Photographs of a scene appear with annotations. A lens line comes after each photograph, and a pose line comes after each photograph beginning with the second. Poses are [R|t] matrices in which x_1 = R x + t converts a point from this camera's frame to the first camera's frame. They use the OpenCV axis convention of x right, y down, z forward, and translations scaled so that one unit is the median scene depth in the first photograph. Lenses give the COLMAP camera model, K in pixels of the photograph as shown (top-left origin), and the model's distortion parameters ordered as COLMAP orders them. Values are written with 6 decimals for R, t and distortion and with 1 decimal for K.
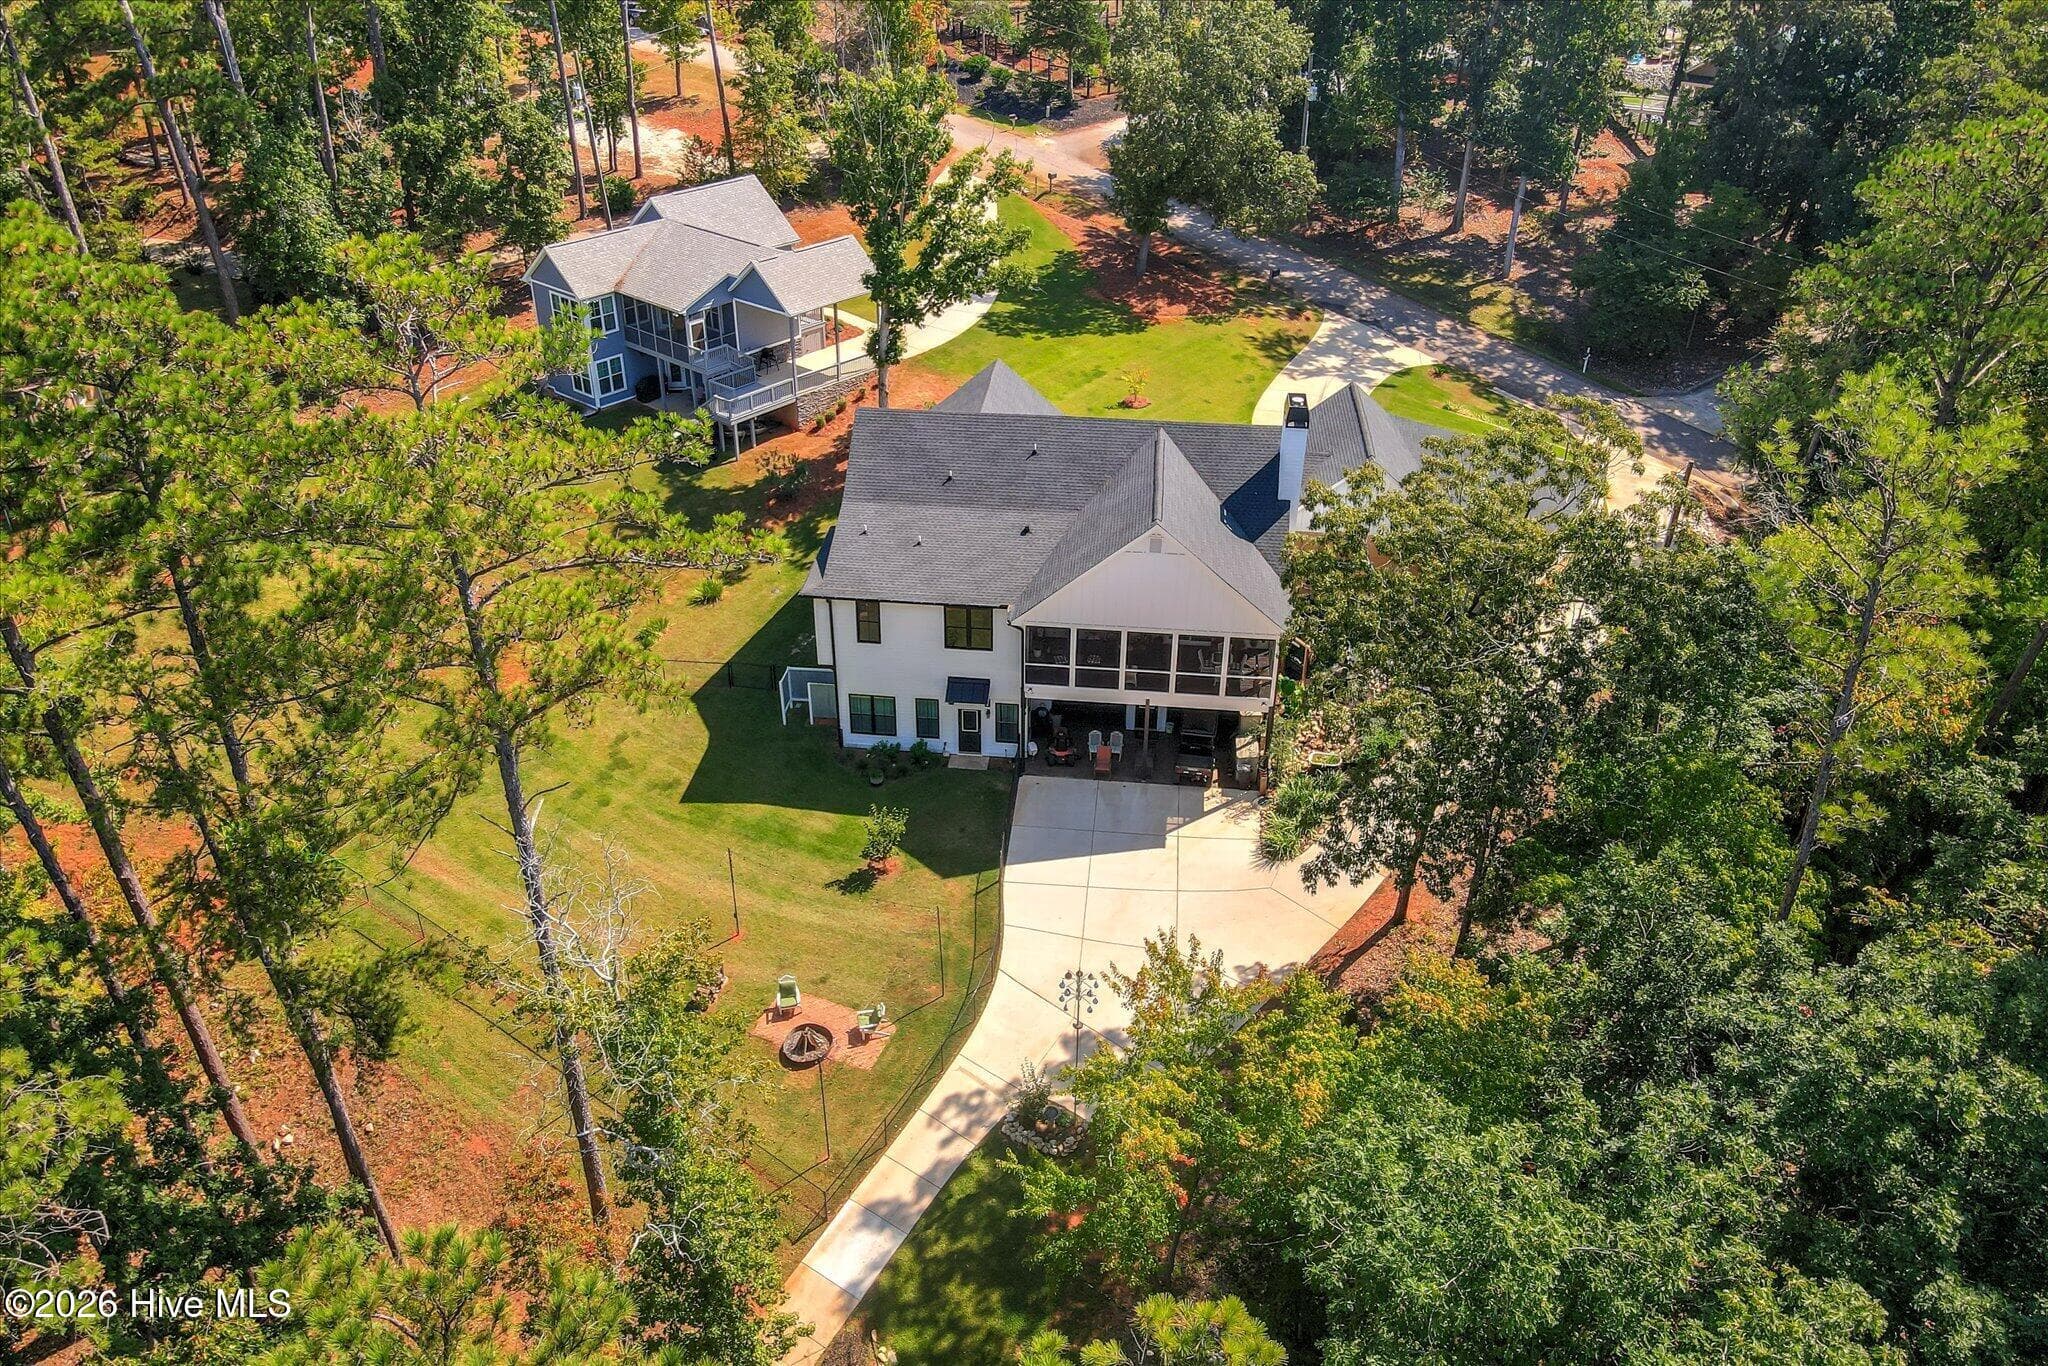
lens RADIAL K [[1494.5, 0, 1024.2], [0, 1494.5, 683.7], [0, 0, 1]] dist [-0.000354, 0.020676]
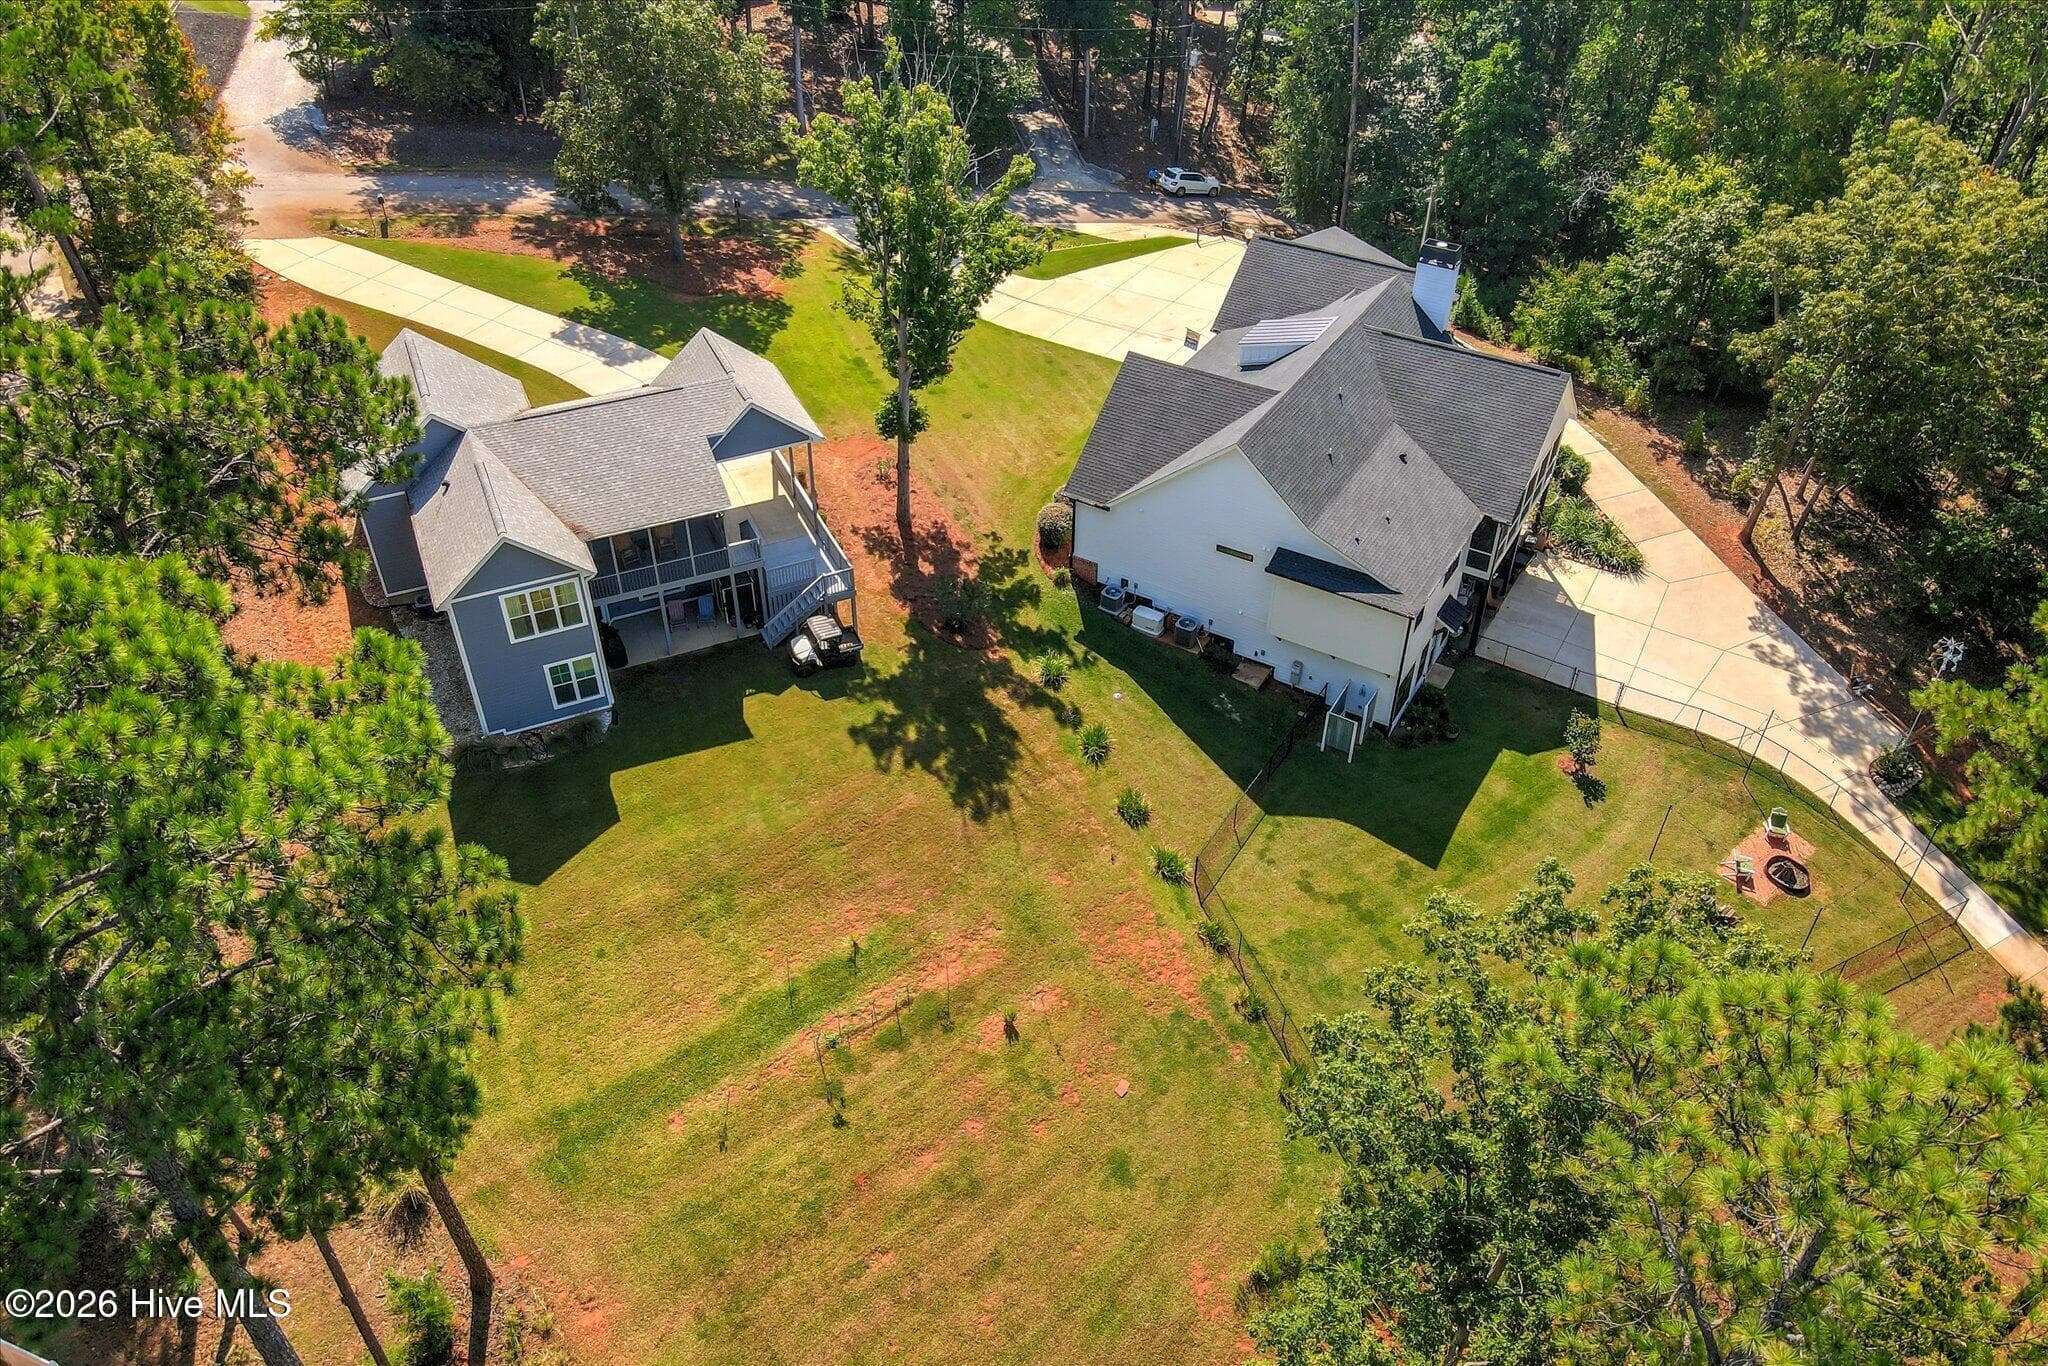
lens RADIAL K [[1494.5, 0, 1018.1], [0, 1494.5, 664.0], [0, 0, 1]] dist [-0.000354, 0.020676]
pose [[0.425592, -0.569023, 0.703622, -0.773756], [0.475256, 0.802238, 0.361311, -0.408863], [-0.770067, 0.180630, 0.611858, 0.492437]]
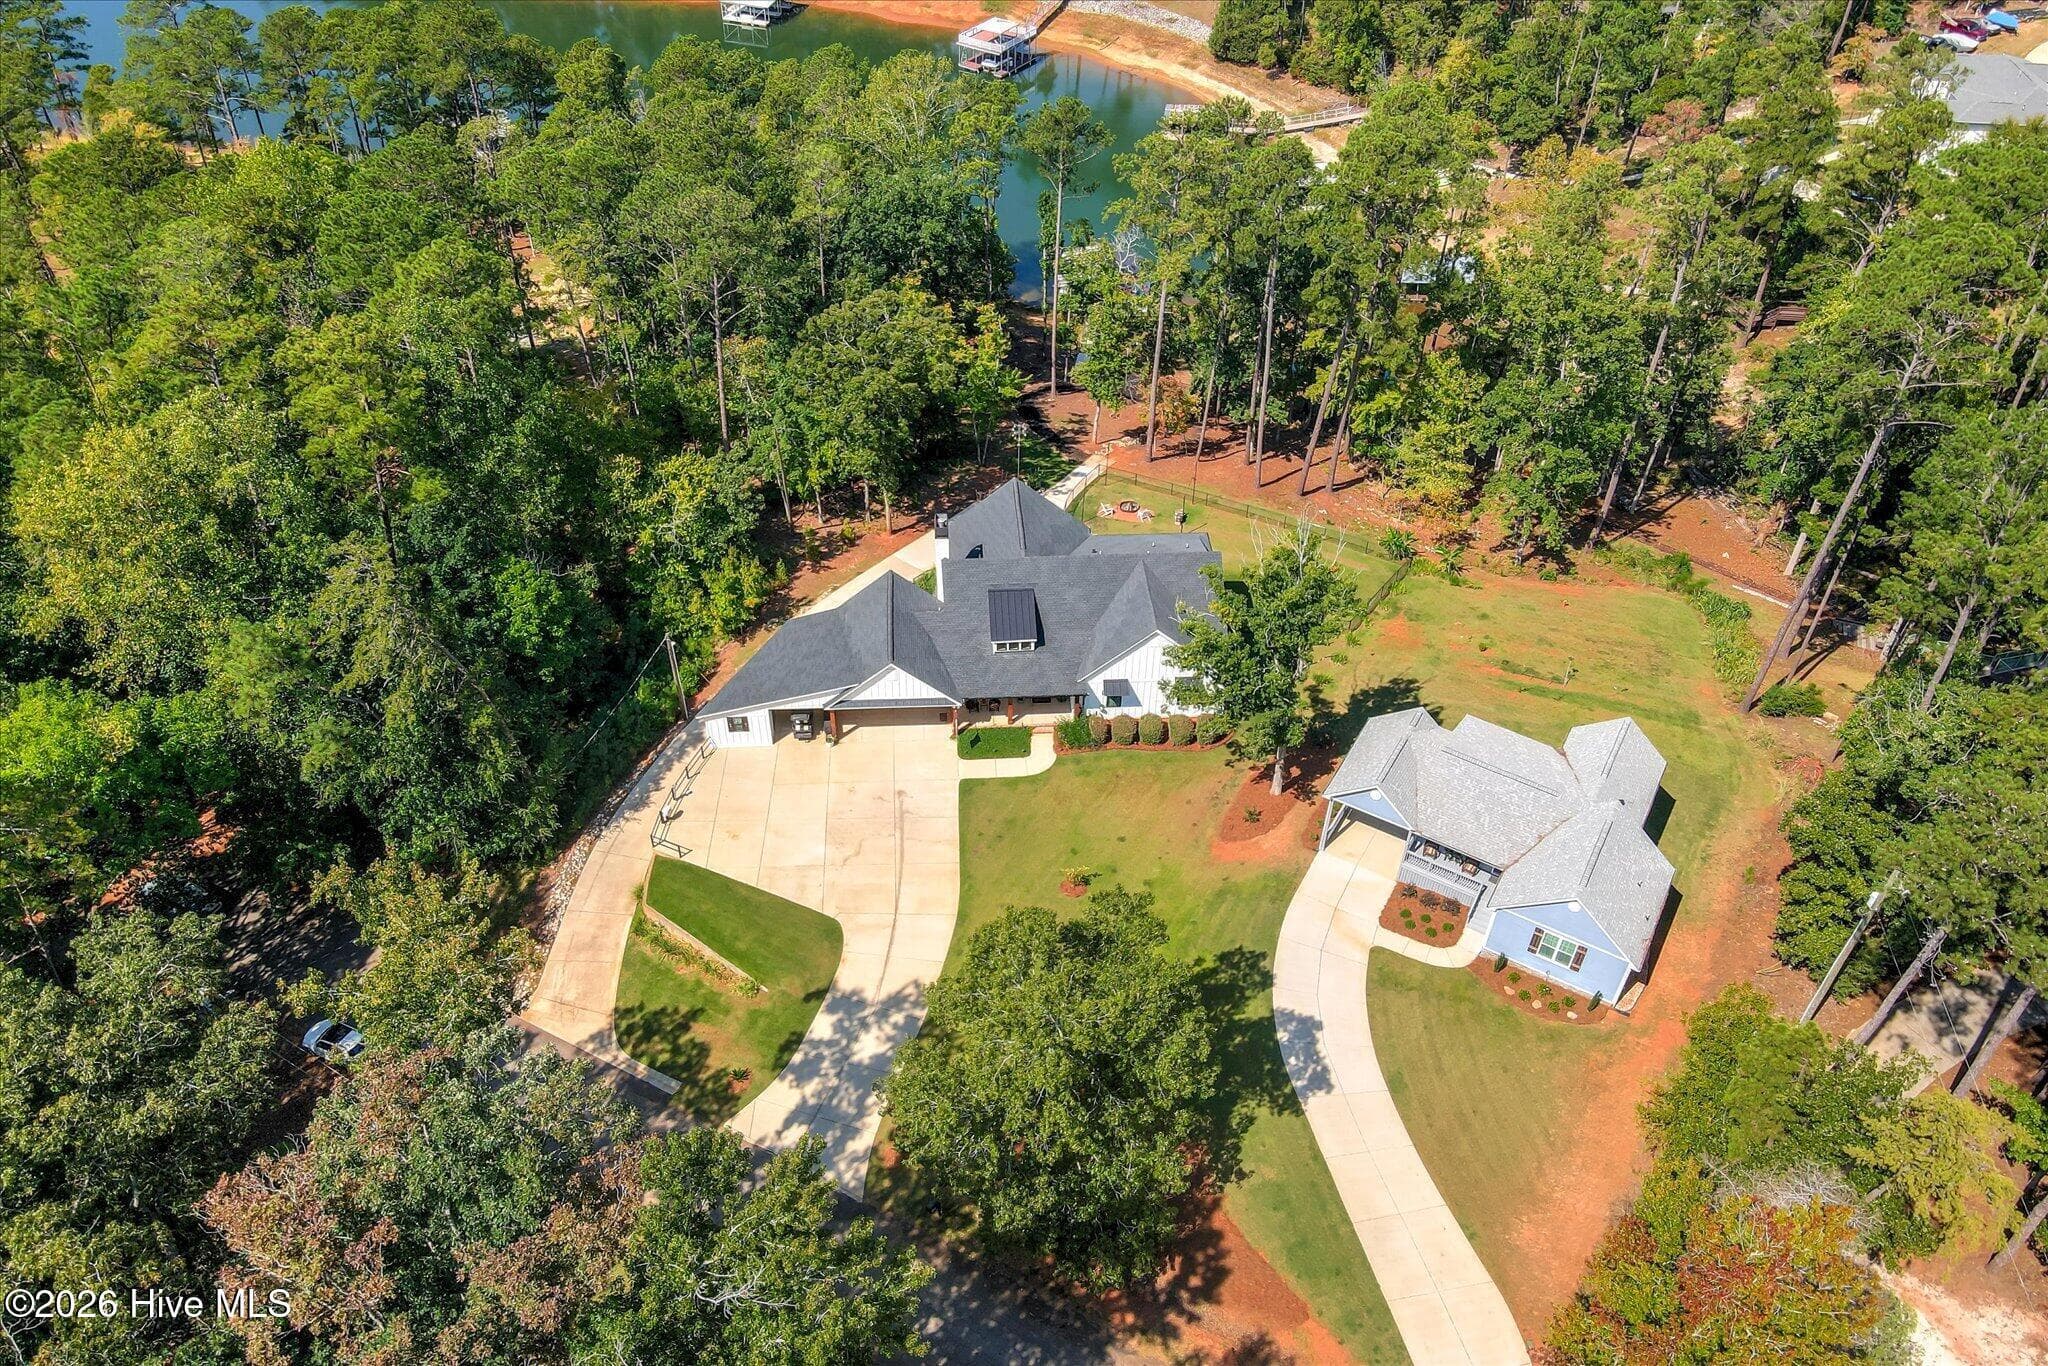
lens RADIAL K [[1494.5, 0, 1005.9], [0, 1494.5, 671.1], [0, 0, 1]] dist [-0.000354, 0.020676]
pose [[-0.987505, 0.095376, -0.125452, 0.273055], [-0.092962, 0.290251, 0.952424, -1.399835], [0.127251, 0.952186, -0.277758, 1.324079]]
